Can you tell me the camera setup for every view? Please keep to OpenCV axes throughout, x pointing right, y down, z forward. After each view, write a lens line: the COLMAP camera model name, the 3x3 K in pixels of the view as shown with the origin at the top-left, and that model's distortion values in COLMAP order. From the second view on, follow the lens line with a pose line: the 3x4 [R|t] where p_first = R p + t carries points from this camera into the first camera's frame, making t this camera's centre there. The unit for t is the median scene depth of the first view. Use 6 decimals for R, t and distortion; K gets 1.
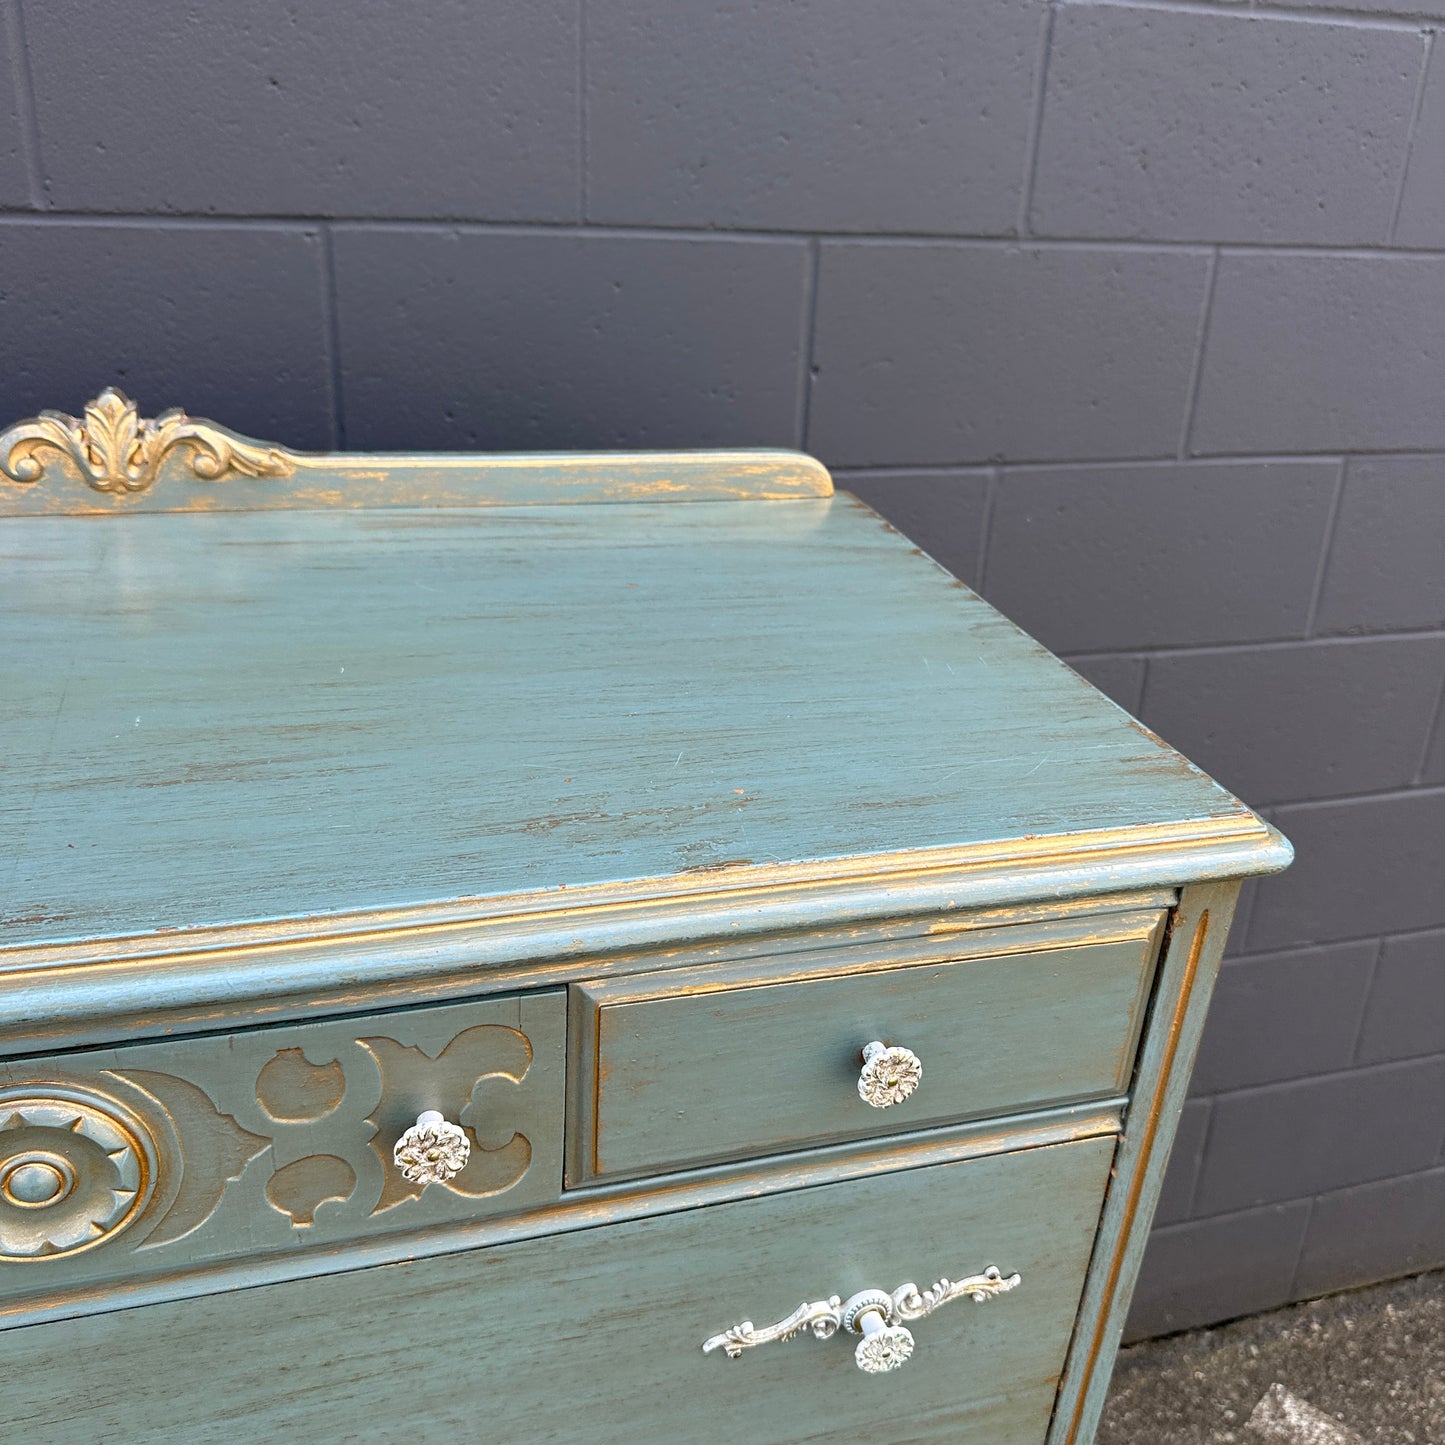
lens RADIAL K [[1363.9, 0, 725.6], [0, 1363.9, 743.2], [0, 0, 1]] dist [0.094827, -0.193085]
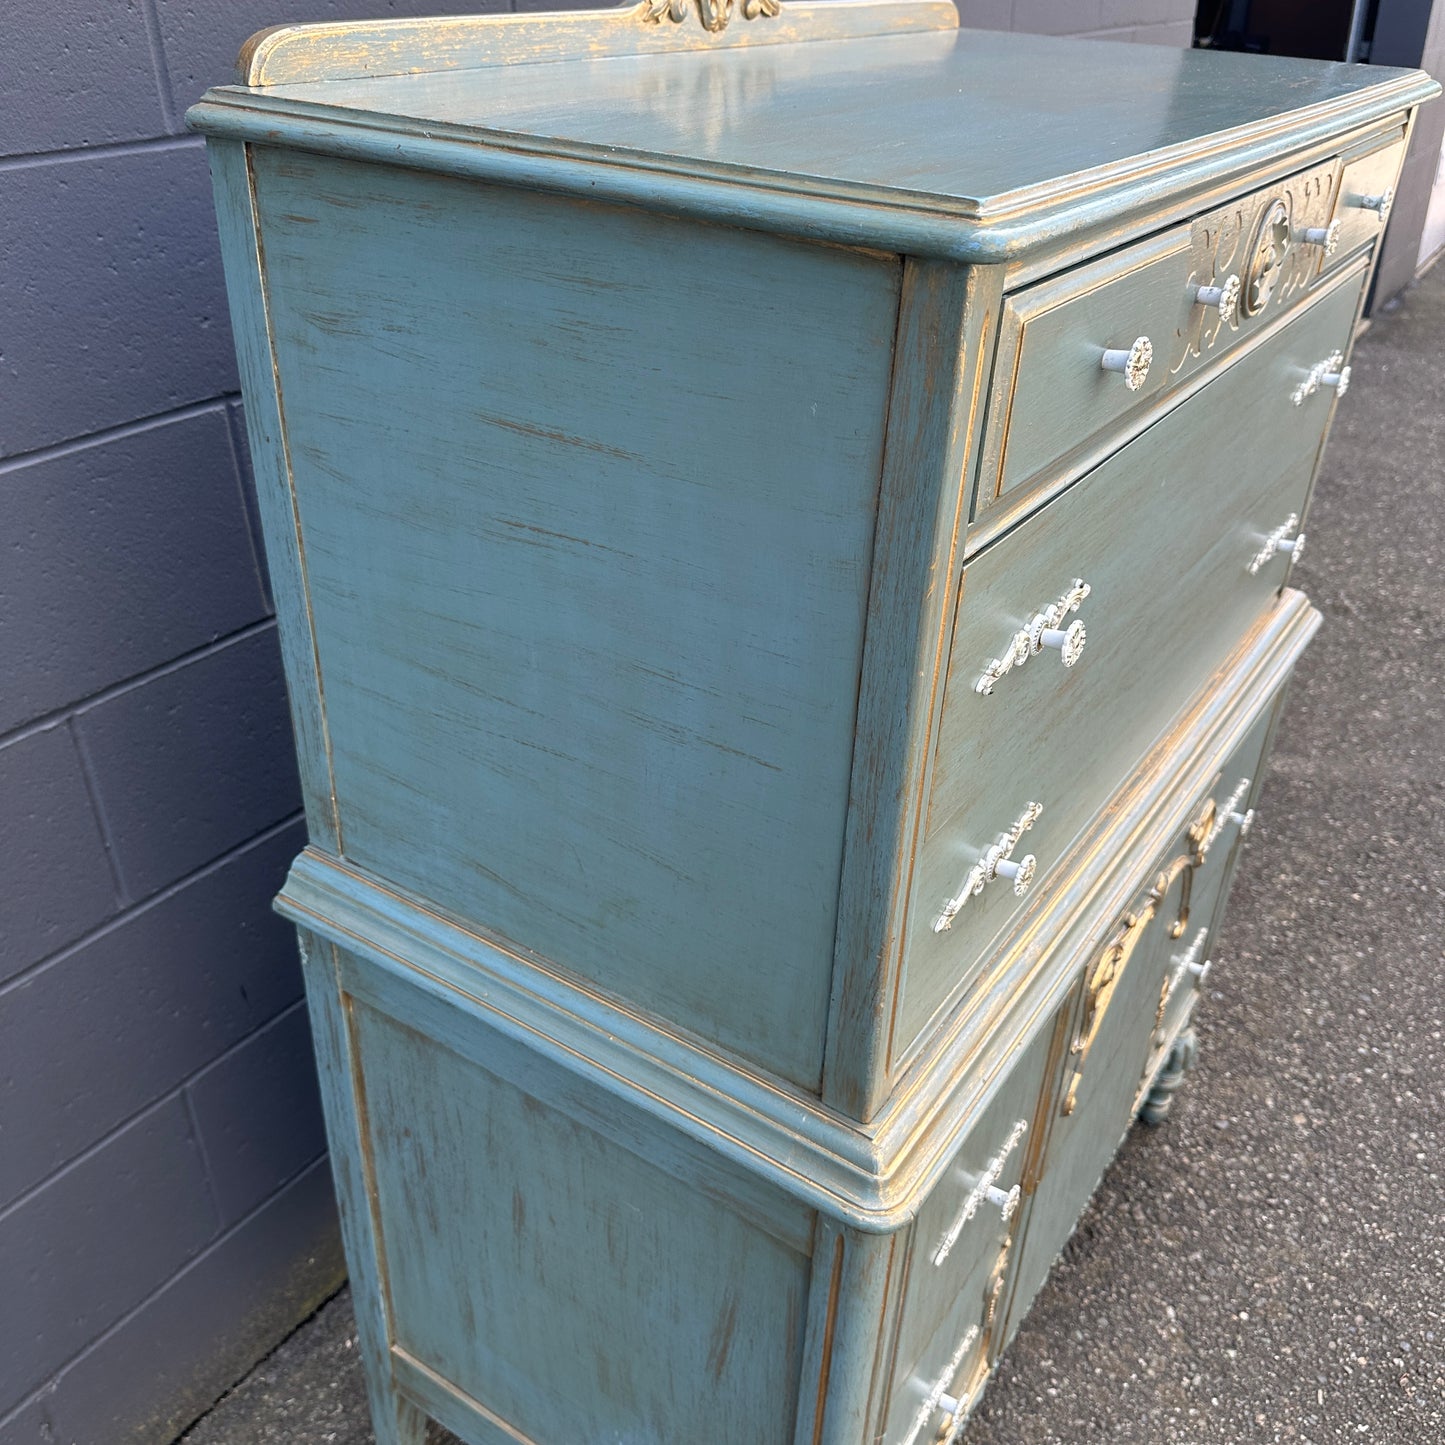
lens RADIAL K [[1378.4, 0, 719.5], [0, 1378.4, 725.8], [0, 0, 1]] dist [-0.000510, -0.021214]
pose [[0.769489, -0.349718, 0.534401, -1.087083], [0.289428, 0.936848, 0.196334, 0.149211], [-0.569314, 0.003594, 0.822112, -0.080203]]
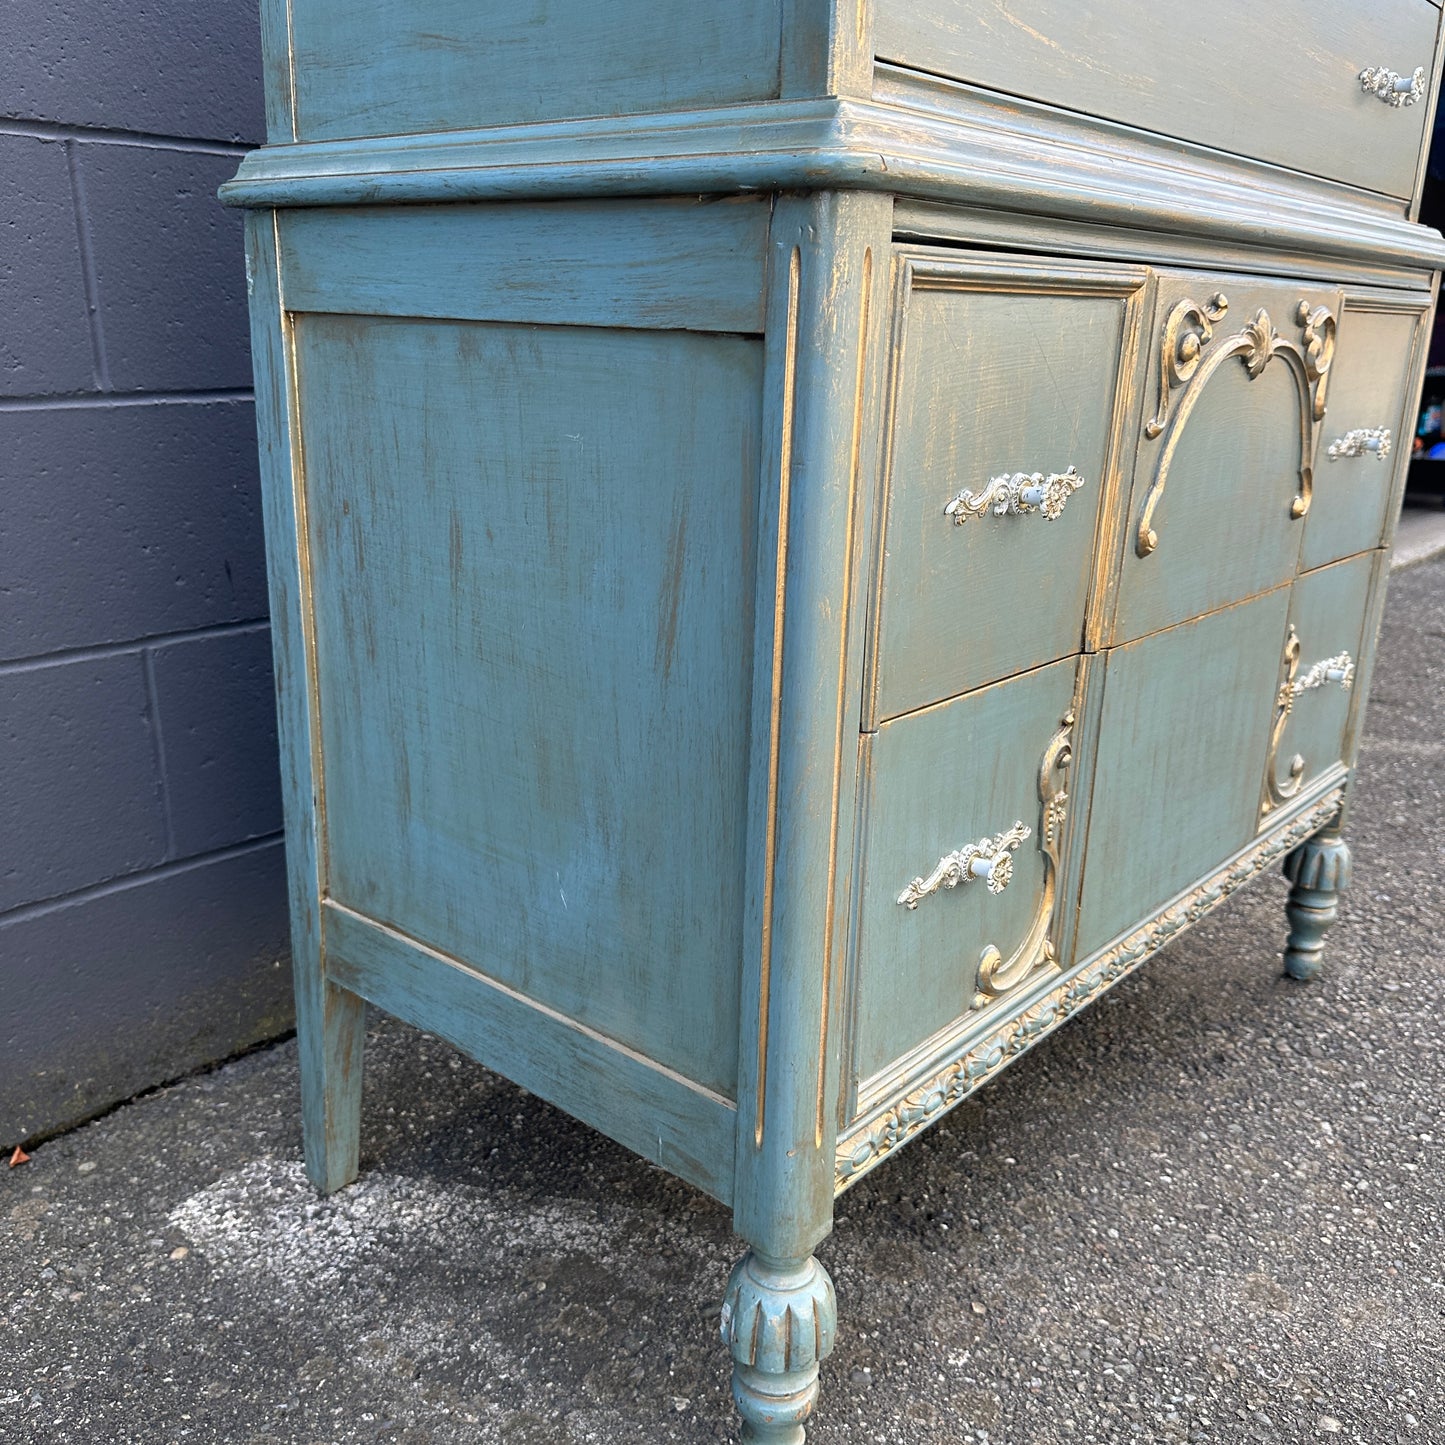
lens RADIAL K [[1366.3, 0, 707.8], [0, 1366.3, 715.1], [0, 0, 1]] dist [0.068782, -0.131880]
pose [[0.844229, -0.185672, 0.502796, -1.096388], [0.255272, 0.964141, -0.072582, 0.830451], [-0.471290, 0.189625, 0.861353, 0.055876]]
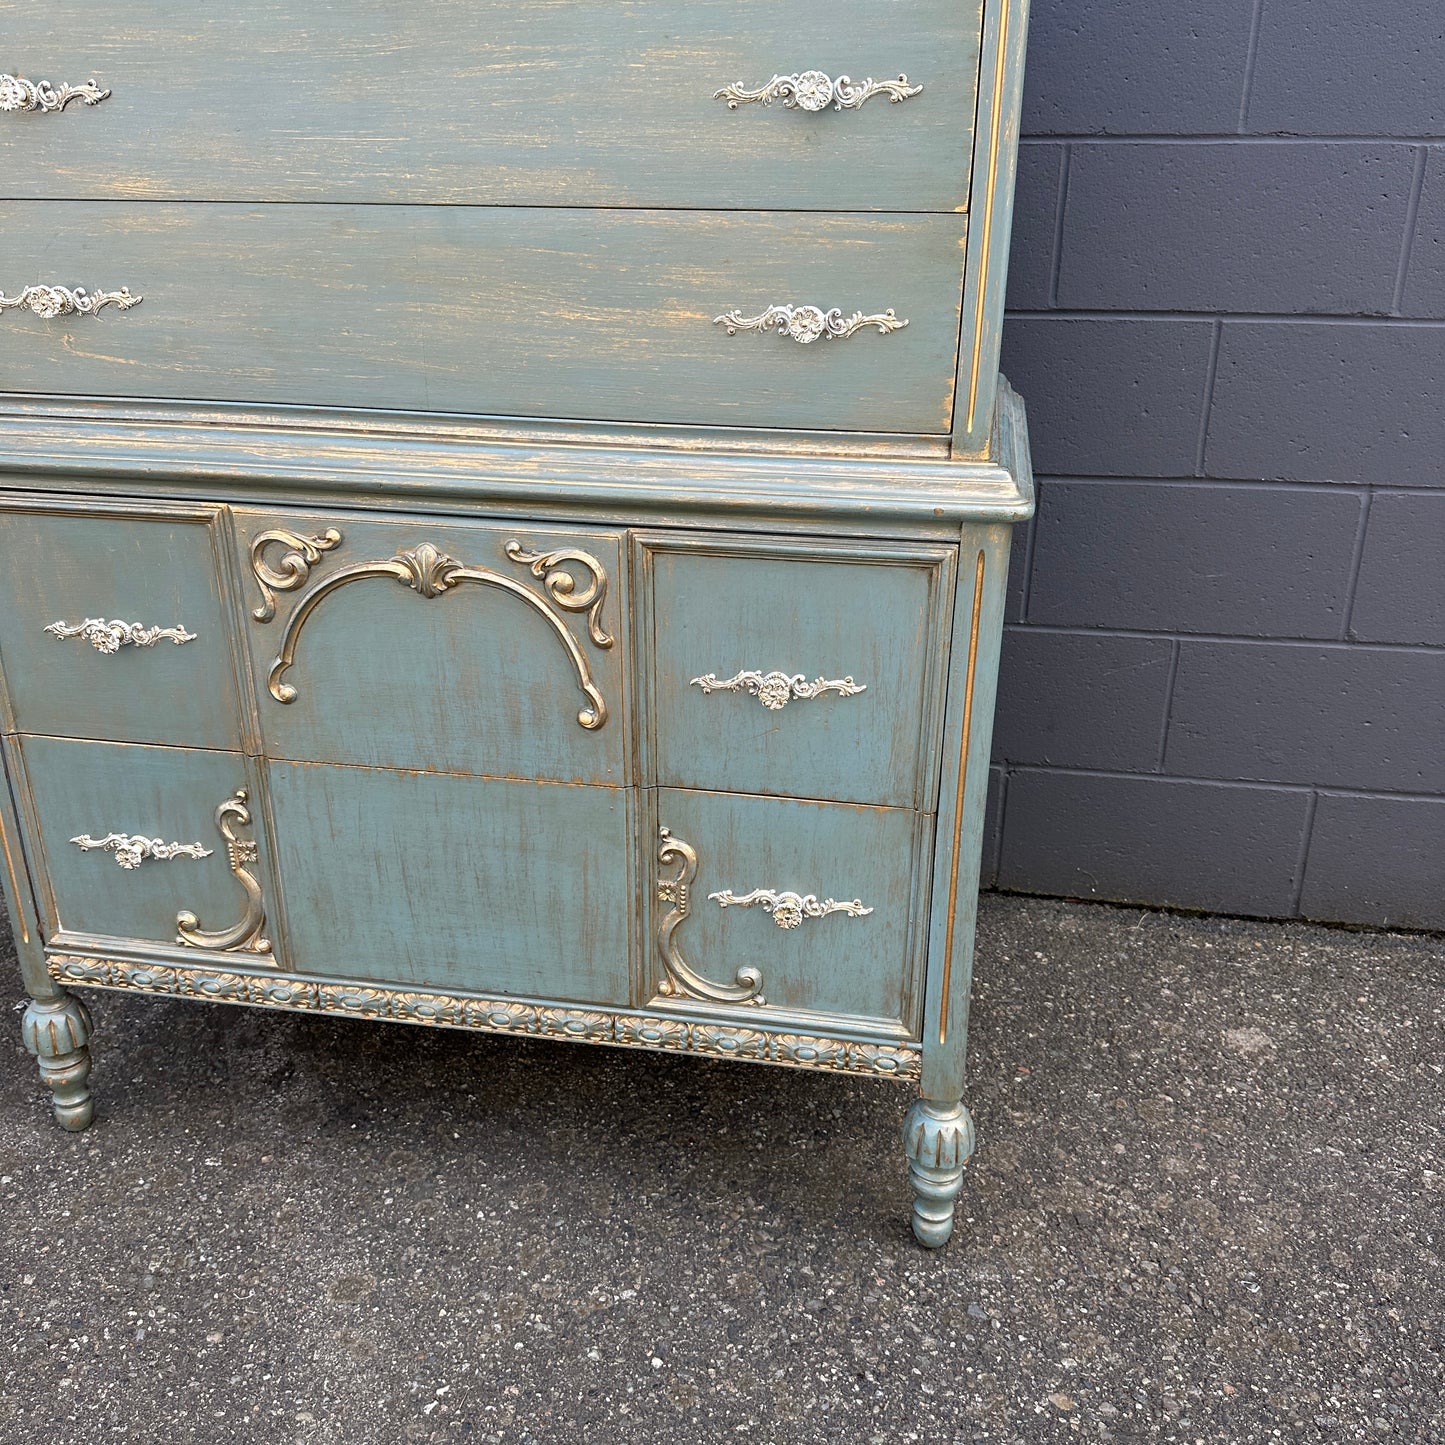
lens RADIAL K [[1343.4, 0, 711.3], [0, 1343.4, 716.4], [0, 0, 1]] dist [0.172831, -0.365917]
pose [[0.891199, 0.125390, -0.435938, 0.476019], [-0.156546, 0.987009, -0.036135, 0.734652], [0.425744, 0.100448, 0.899251, -0.254097]]
